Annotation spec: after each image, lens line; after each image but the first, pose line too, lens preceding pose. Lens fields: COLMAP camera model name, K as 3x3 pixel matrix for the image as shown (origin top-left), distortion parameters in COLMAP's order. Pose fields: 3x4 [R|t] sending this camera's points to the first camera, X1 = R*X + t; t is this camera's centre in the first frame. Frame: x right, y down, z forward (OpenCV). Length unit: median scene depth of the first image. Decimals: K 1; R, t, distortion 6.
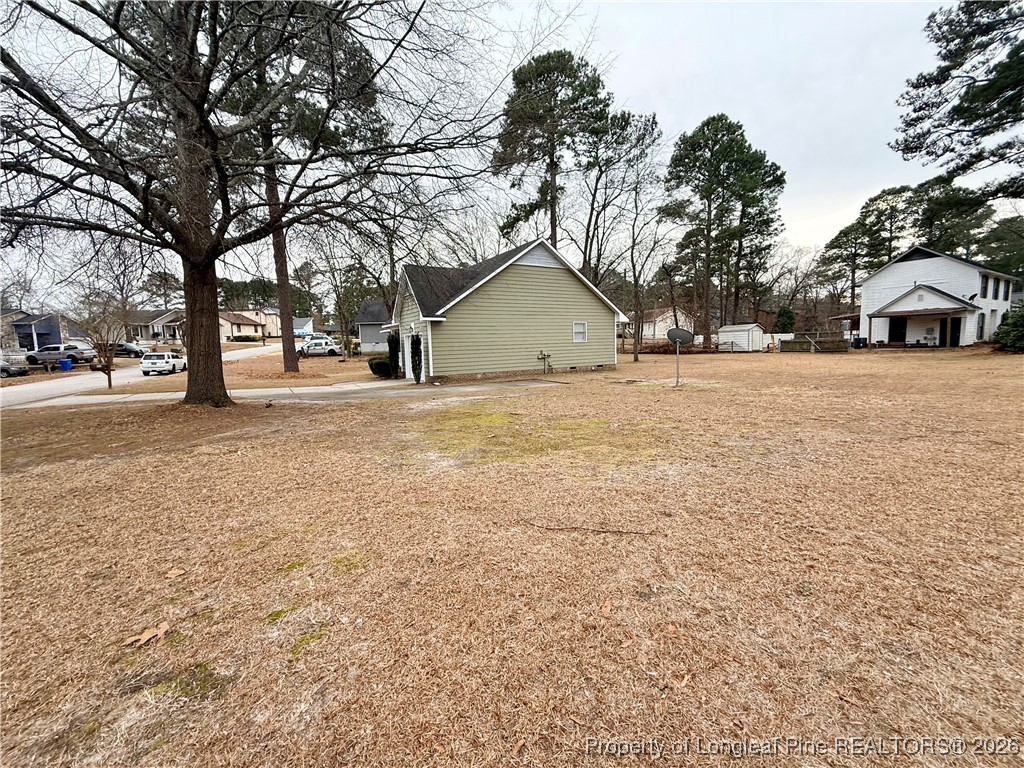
lens RADIAL K [[406.3, 0, 512.0], [0, 406.3, 384.0], [0, 0, 1]] dist [-0.002310, -0.000325]
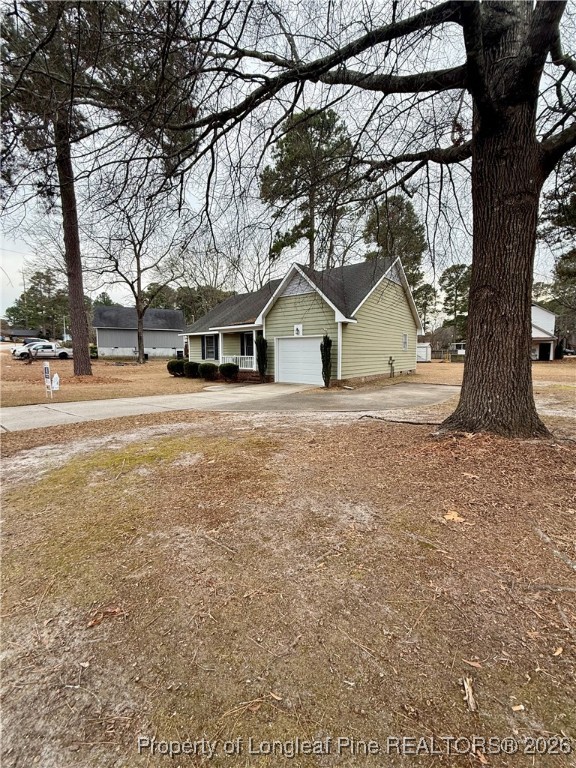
lens RADIAL K [[304.8, 0, 288.0], [0, 304.8, 384.0], [0, 0, 1]] dist [-0.002310, -0.000325]
pose [[0.937276, -0.006576, 0.348526, -0.276970], [0.008278, 0.999960, -0.003393, -0.003715], [-0.348490, 0.006065, 0.937293, 0.176496]]
